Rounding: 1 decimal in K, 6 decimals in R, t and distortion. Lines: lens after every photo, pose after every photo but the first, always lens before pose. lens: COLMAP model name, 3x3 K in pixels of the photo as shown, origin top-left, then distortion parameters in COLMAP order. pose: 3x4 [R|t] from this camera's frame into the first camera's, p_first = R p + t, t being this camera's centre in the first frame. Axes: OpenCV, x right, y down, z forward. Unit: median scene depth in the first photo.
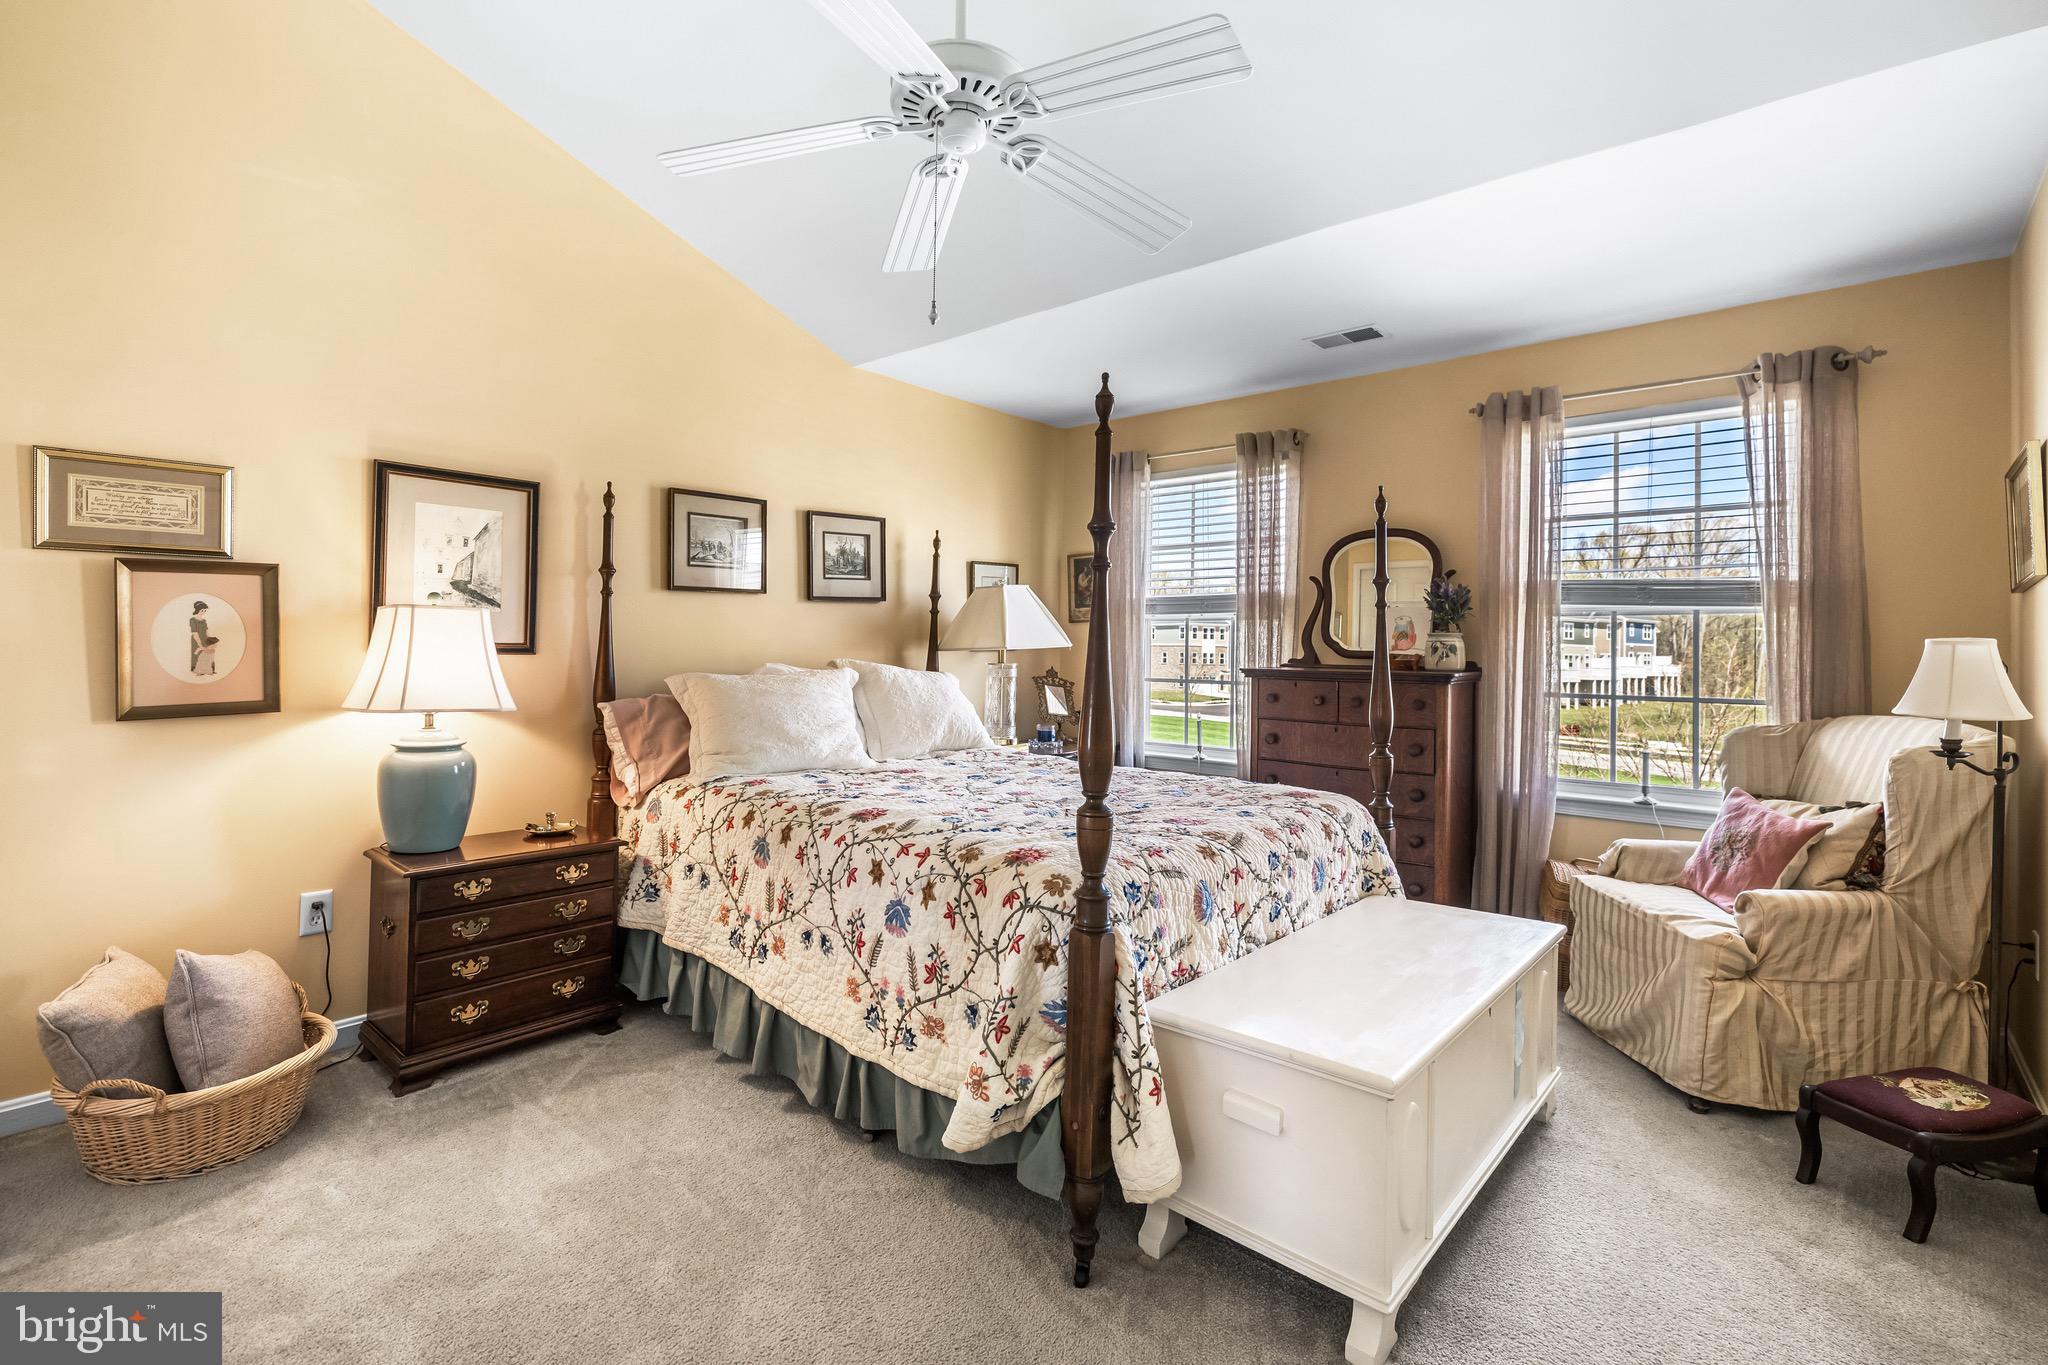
lens RADIAL K [[928.4, 0, 1009.9], [0, 928.4, 649.8], [0, 0, 1]] dist [-0.002996, 0.000507]
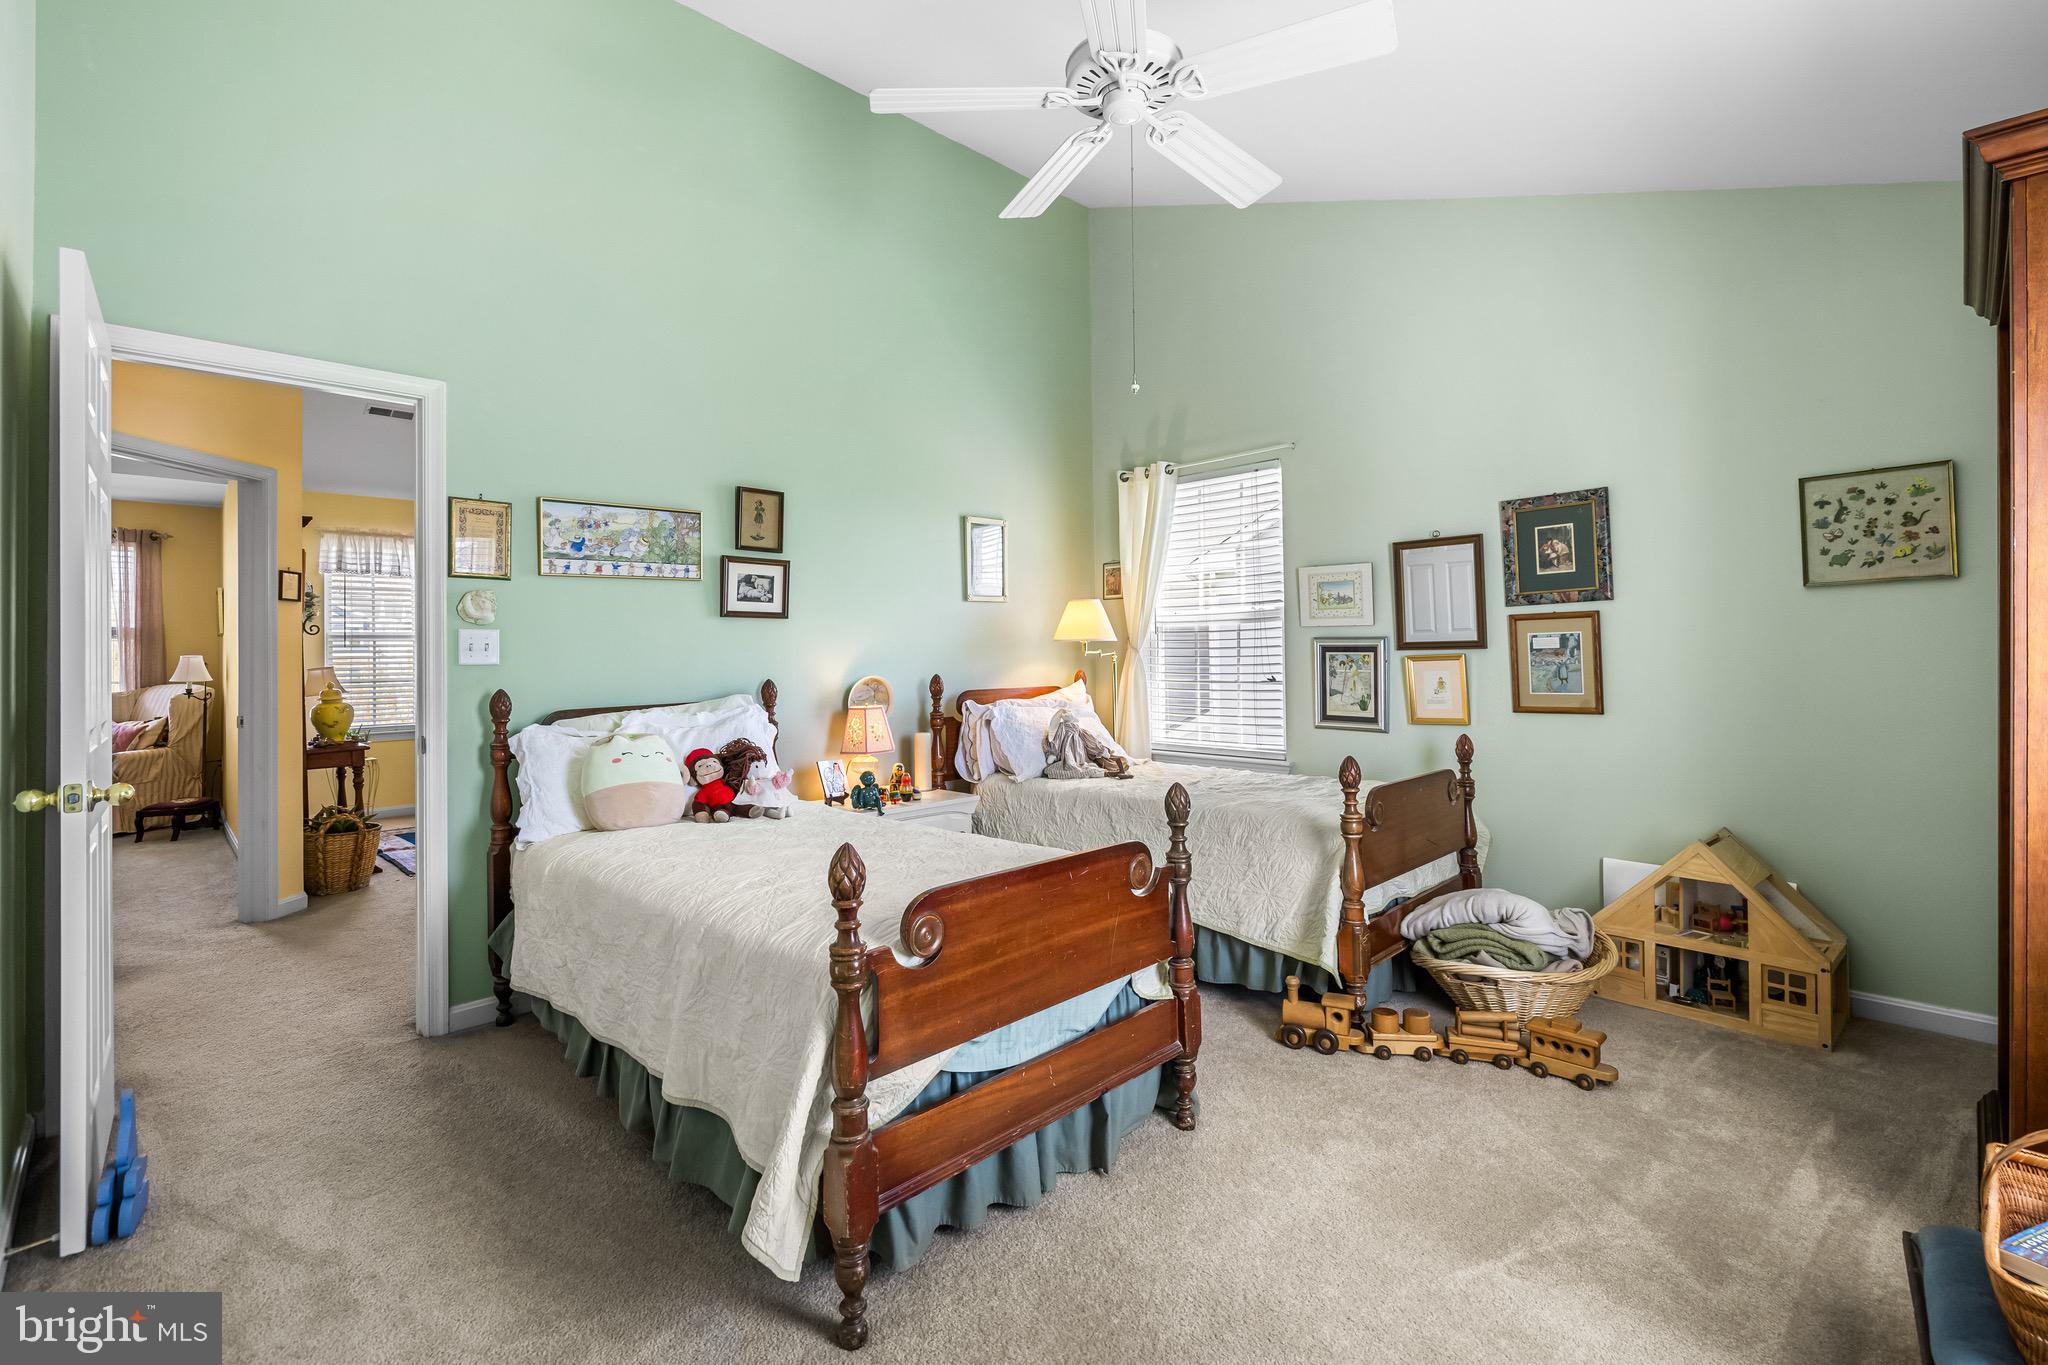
lens RADIAL K [[928.4, 0, 1029.4], [0, 928.4, 630.8], [0, 0, 1]] dist [-0.002996, 0.000507]
pose [[0.093309, 0.008167, 0.995604, -1.495984], [0.006133, 0.999943, -0.008777, -0.043623], [-0.995618, 0.006925, 0.093253, -1.732696]]
